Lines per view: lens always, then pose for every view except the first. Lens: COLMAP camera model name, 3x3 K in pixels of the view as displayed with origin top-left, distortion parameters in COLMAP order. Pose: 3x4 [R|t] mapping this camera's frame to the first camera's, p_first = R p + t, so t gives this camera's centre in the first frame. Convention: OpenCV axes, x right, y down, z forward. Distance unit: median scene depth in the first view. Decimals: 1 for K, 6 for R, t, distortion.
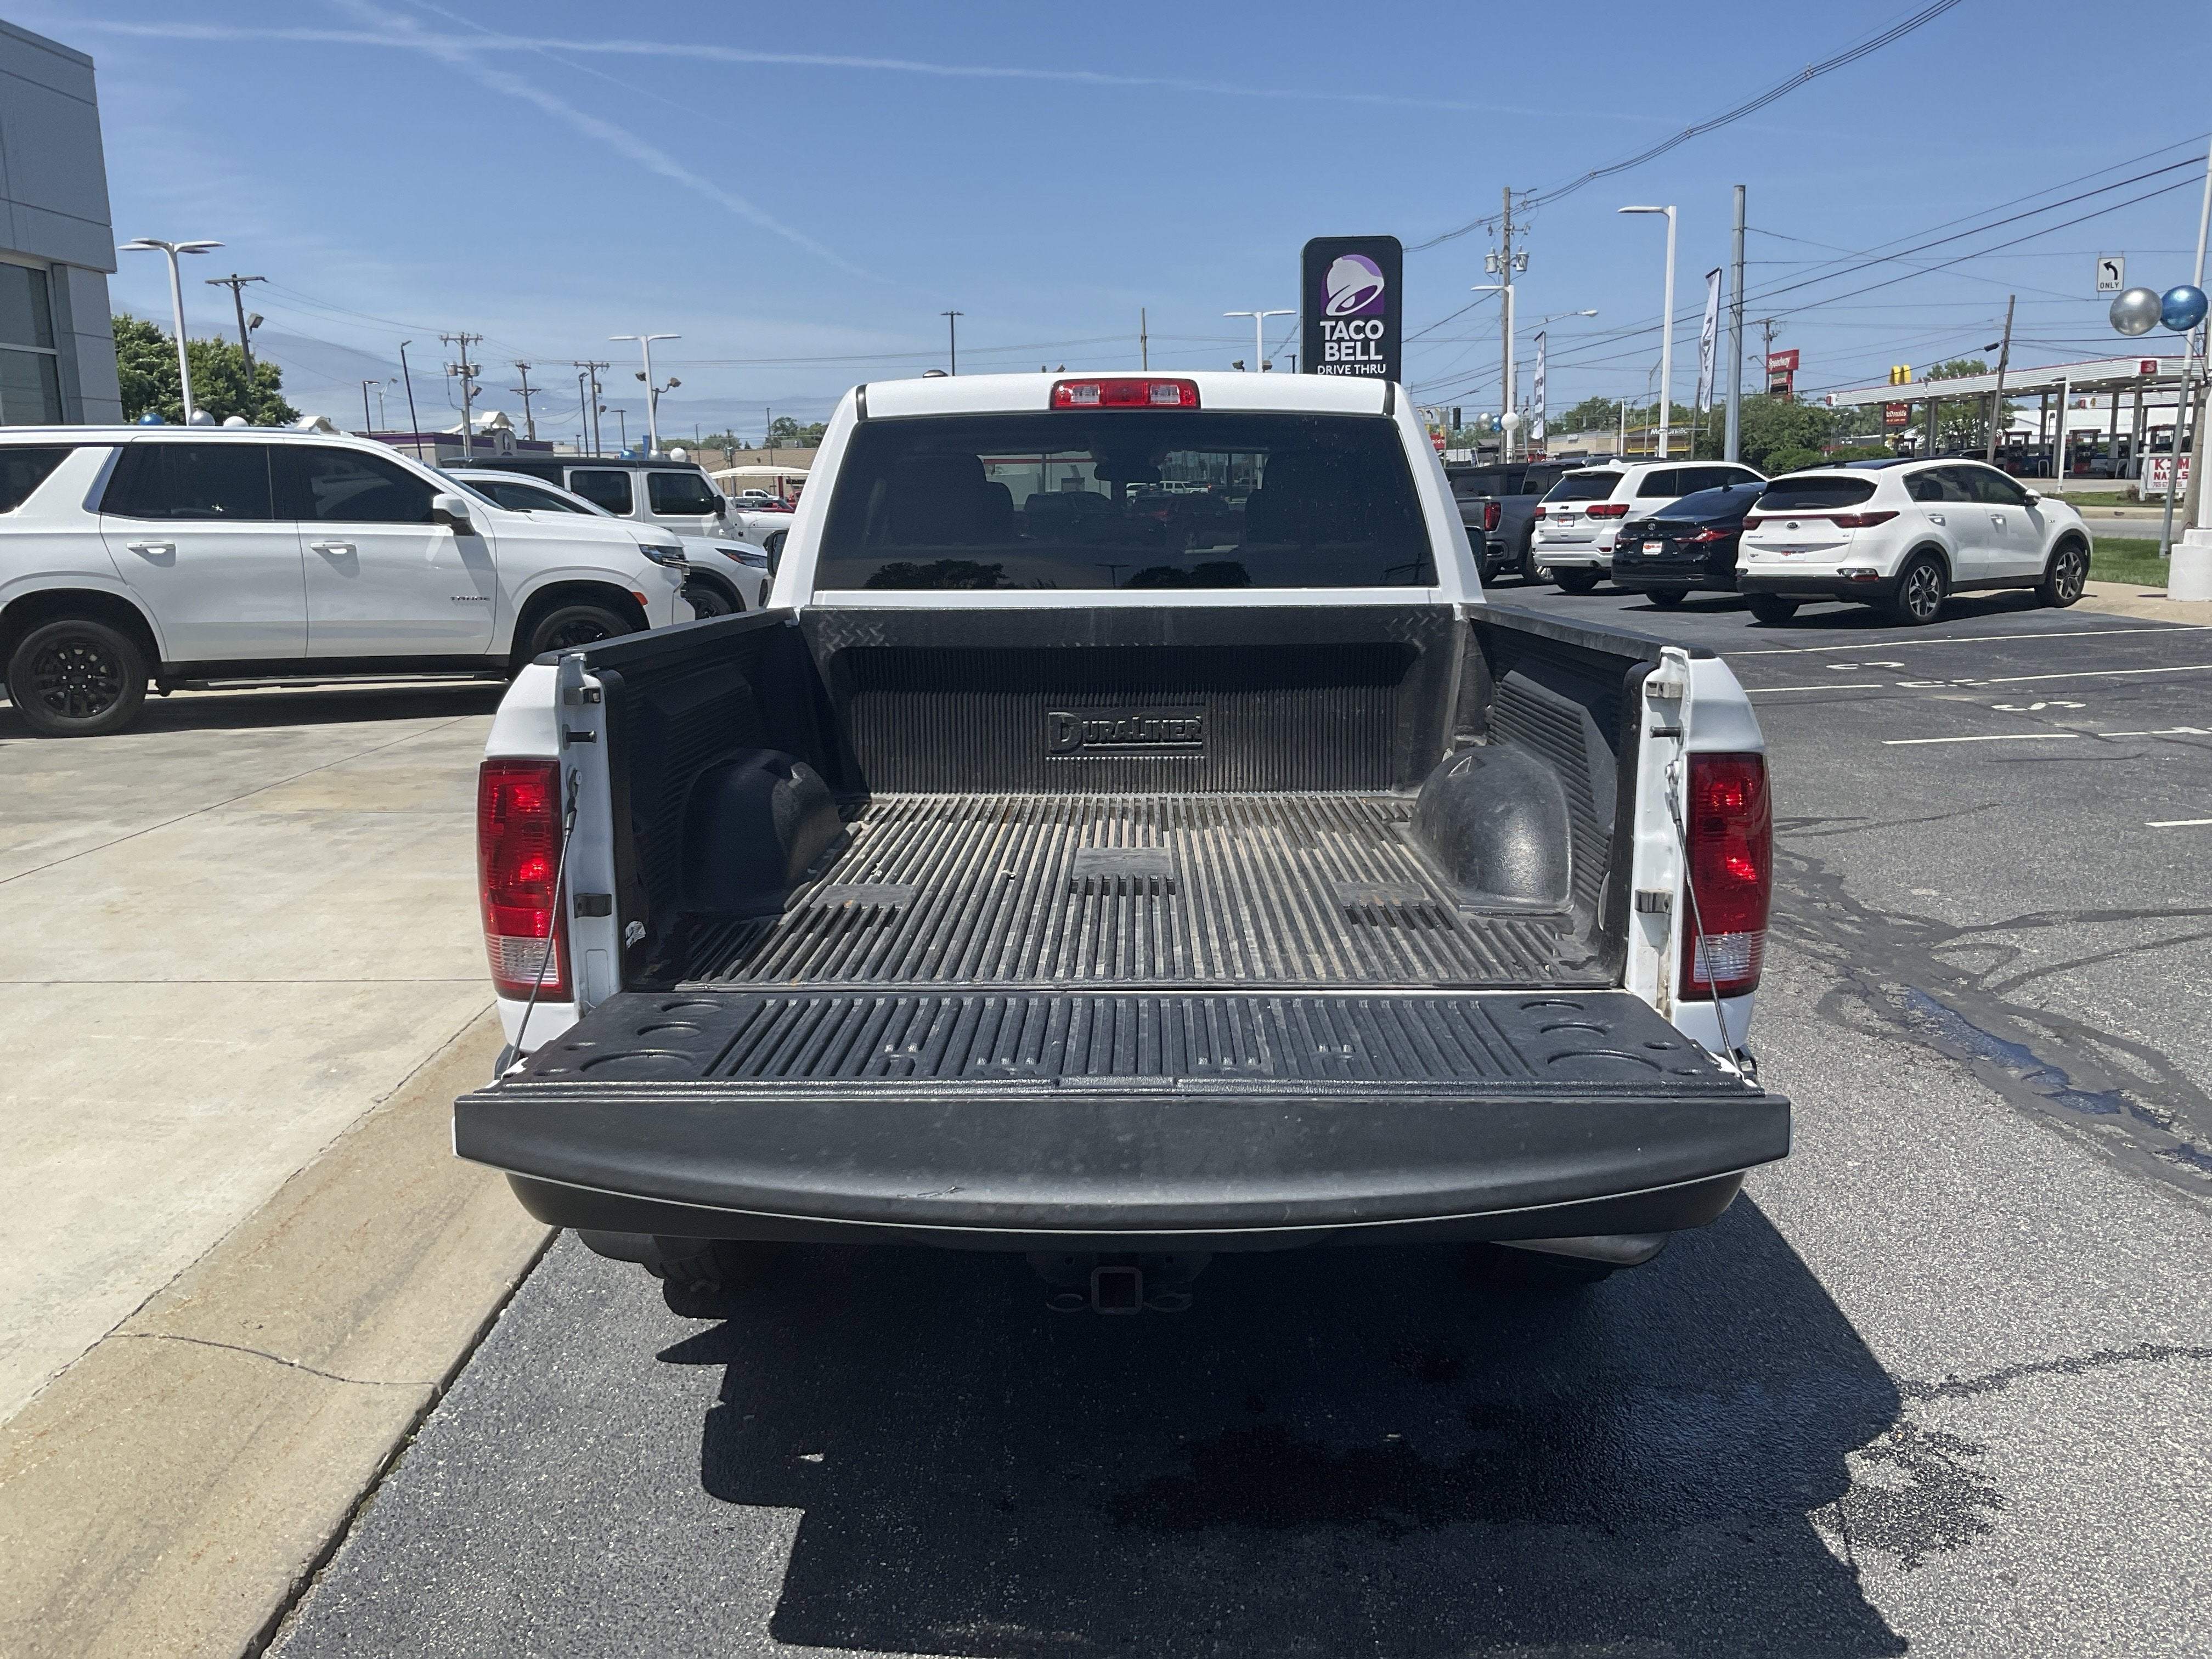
lens RADIAL K [[1820.0, 0, 1100.3], [0, 1820.0, 832.4], [0, 0, 1]] dist [0.047586, -0.100917]
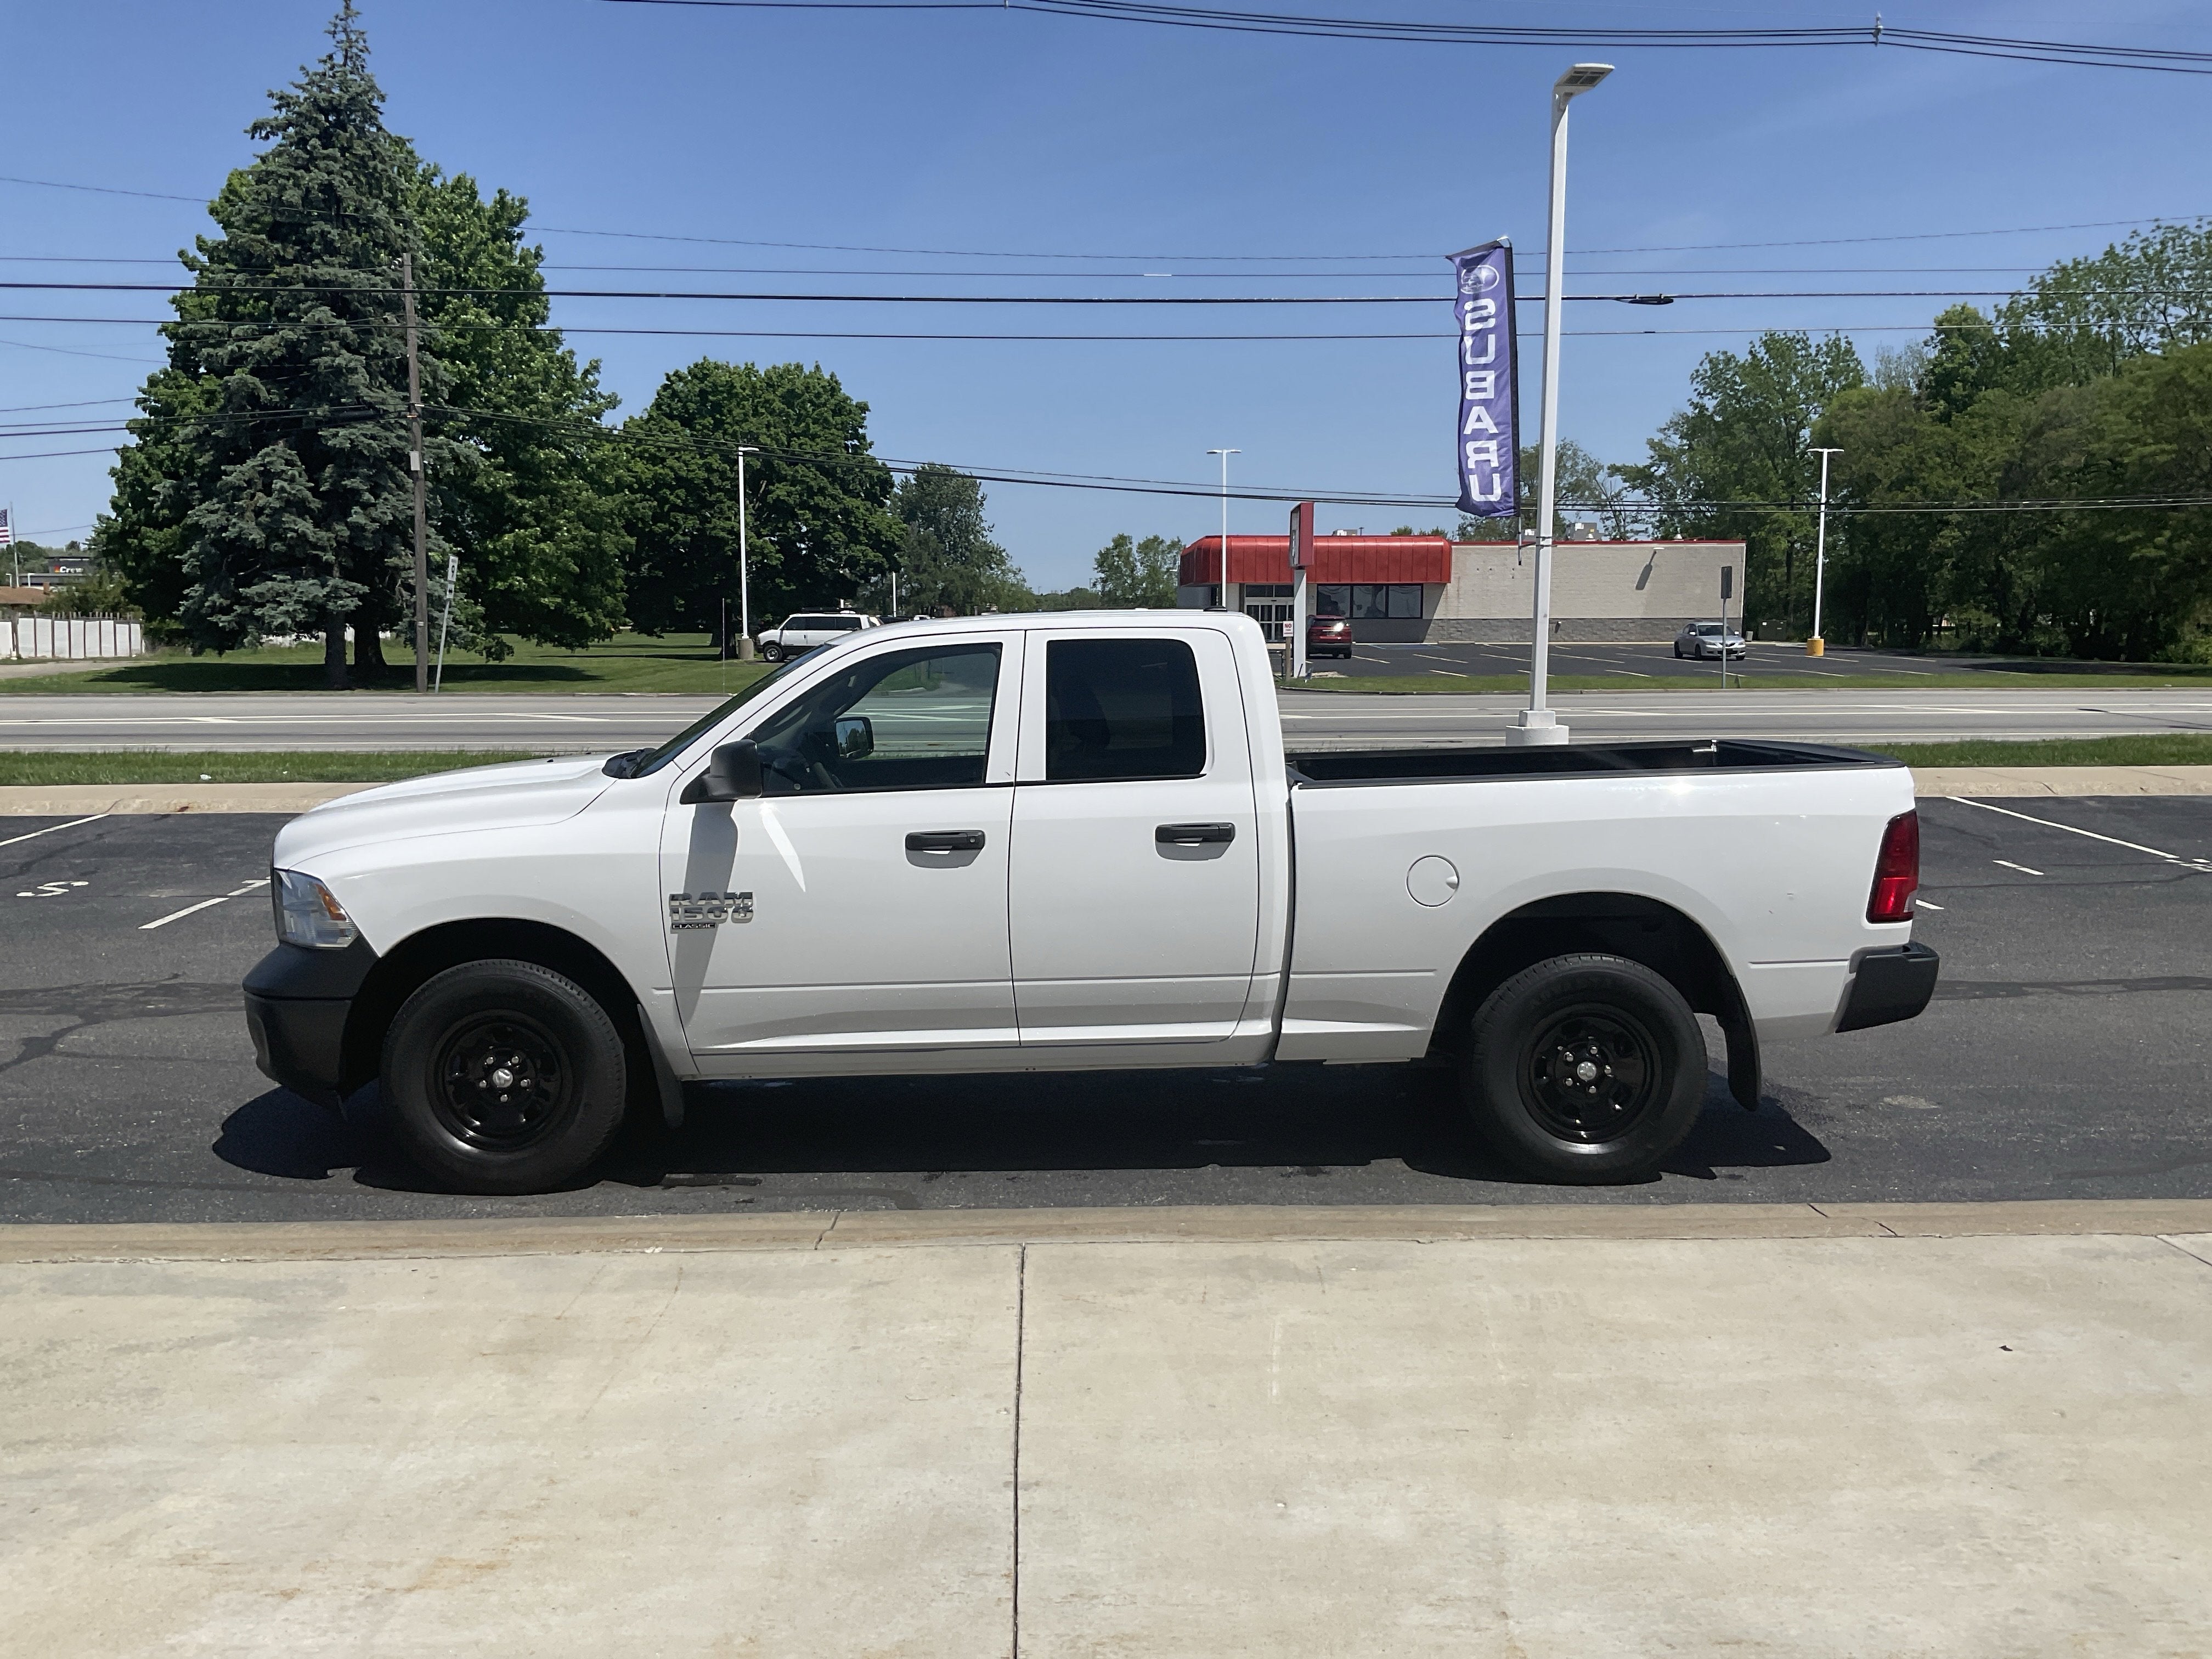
lens RADIAL K [[1820.0, 0, 1100.8], [0, 1820.0, 823.9], [0, 0, 1]] dist [0.047586, -0.100917]
pose [[-0.033486, -0.083516, 0.995944, -1.135342], [0.186017, 0.978569, 0.088314, -0.182538], [-0.981976, 0.188220, -0.017233, 0.902383]]
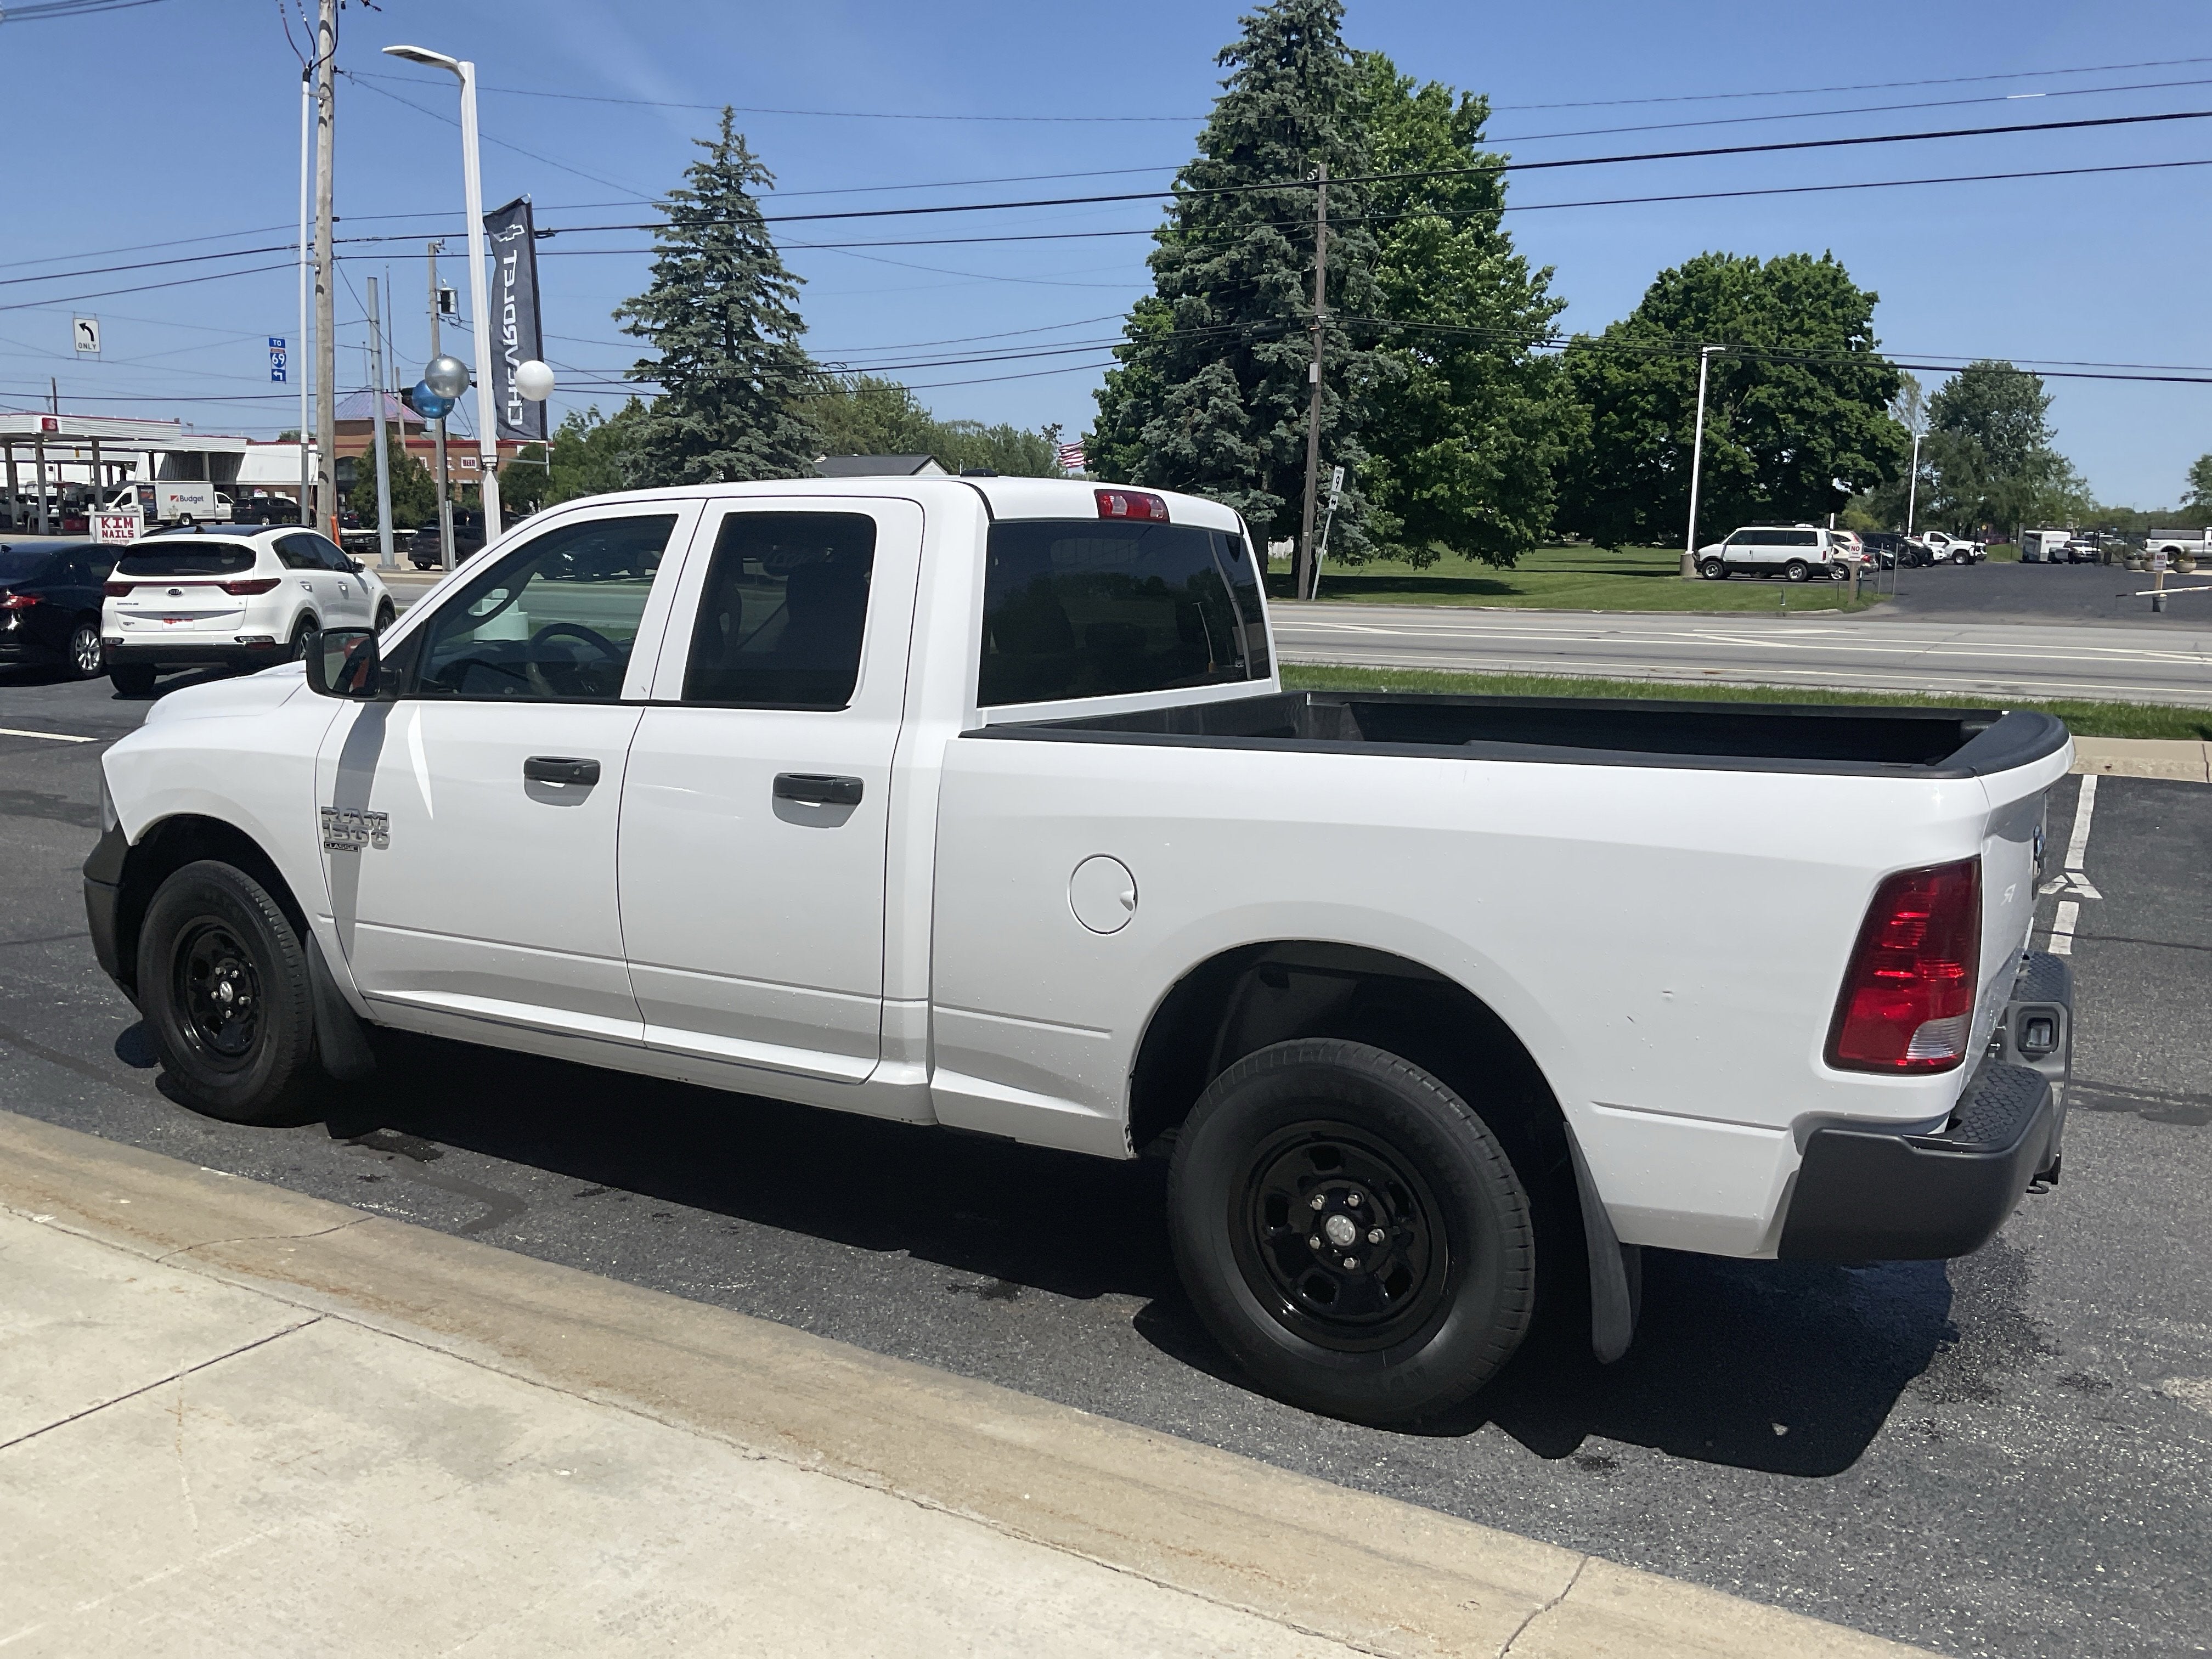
lens RADIAL K [[1820.0, 0, 1093.7], [0, 1820.0, 833.7], [0, 0, 1]] dist [0.047586, -0.100917]
pose [[0.486084, -0.110232, 0.866932, -0.708466], [0.134571, 0.989622, 0.050379, -0.084418], [-0.863489, 0.092175, 0.495873, 0.399696]]
